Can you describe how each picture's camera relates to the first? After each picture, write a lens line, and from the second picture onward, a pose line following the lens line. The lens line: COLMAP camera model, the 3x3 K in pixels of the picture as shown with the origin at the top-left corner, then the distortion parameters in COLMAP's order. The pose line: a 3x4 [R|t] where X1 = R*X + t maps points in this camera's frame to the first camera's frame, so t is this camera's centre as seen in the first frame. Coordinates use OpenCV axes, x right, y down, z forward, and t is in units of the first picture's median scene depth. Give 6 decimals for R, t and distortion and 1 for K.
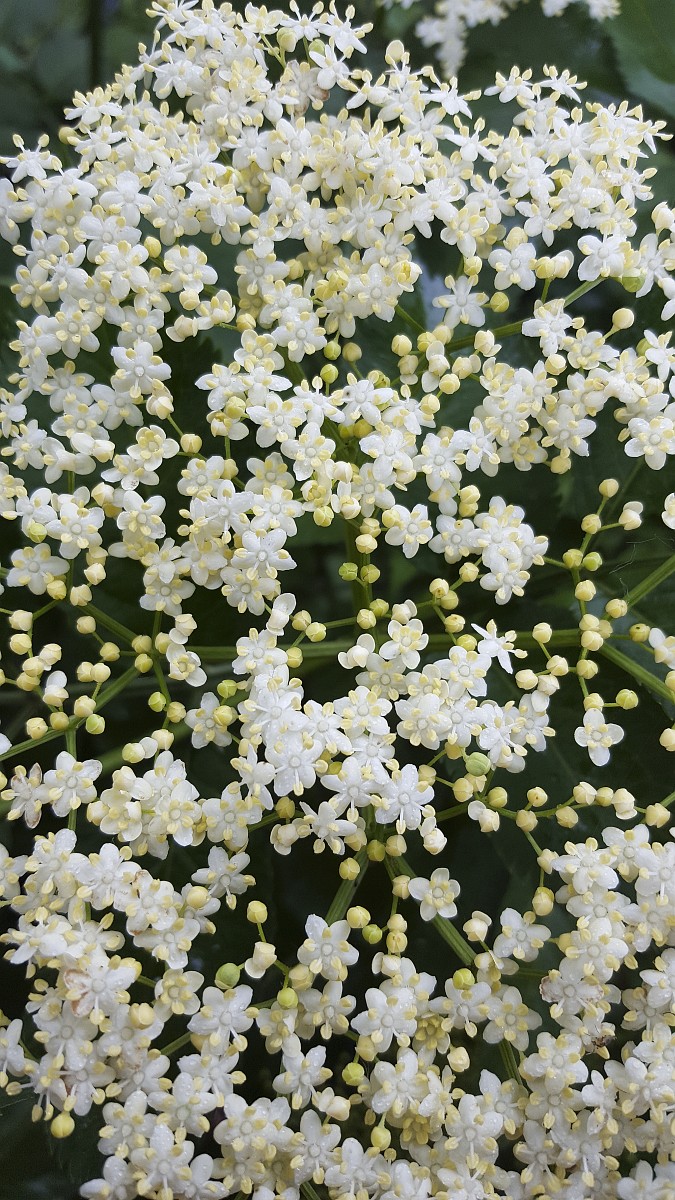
lens RADIAL K [[995.5, 0, 337.5], [0, 995.5, 600.0], [0, 0, 1]] dist [0.126808, -0.333699]
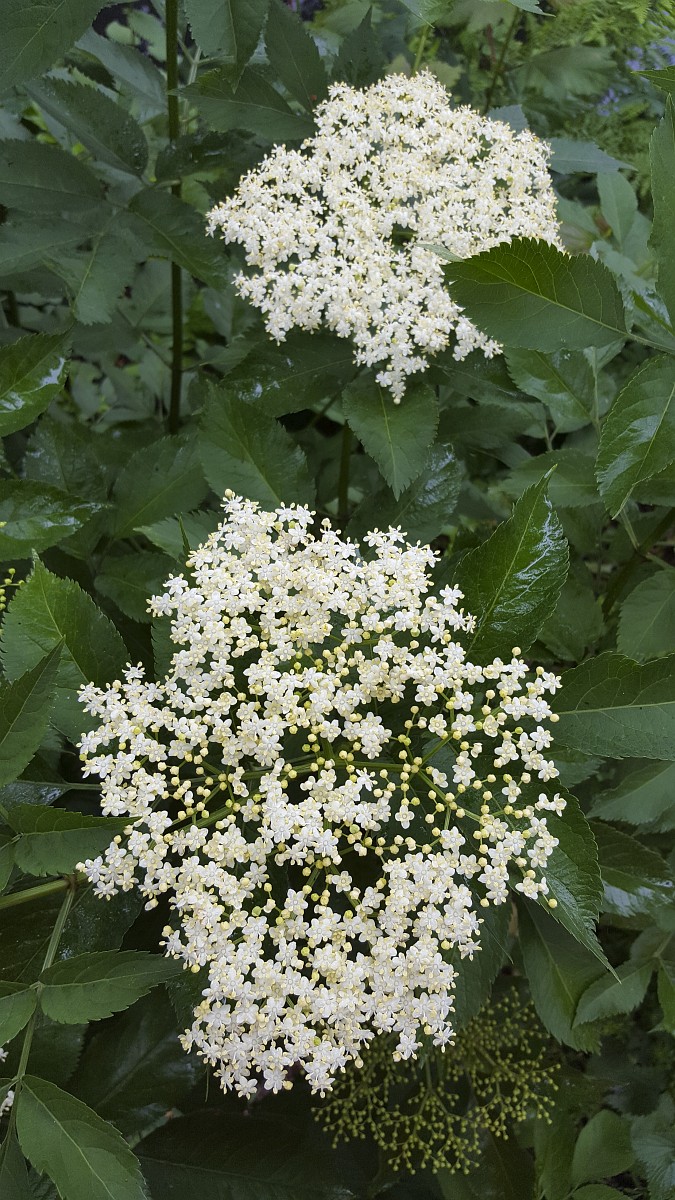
lens RADIAL K [[926.0, 0, 337.5], [0, 926.0, 600.0], [0, 0, 1]] dist [0.100830, -0.000380]
pose [[0.998019, -0.021367, -0.059172, 0.236630], [0.018781, 0.998858, -0.043920, -0.297425], [0.060043, 0.042722, 0.997281, -1.316165]]
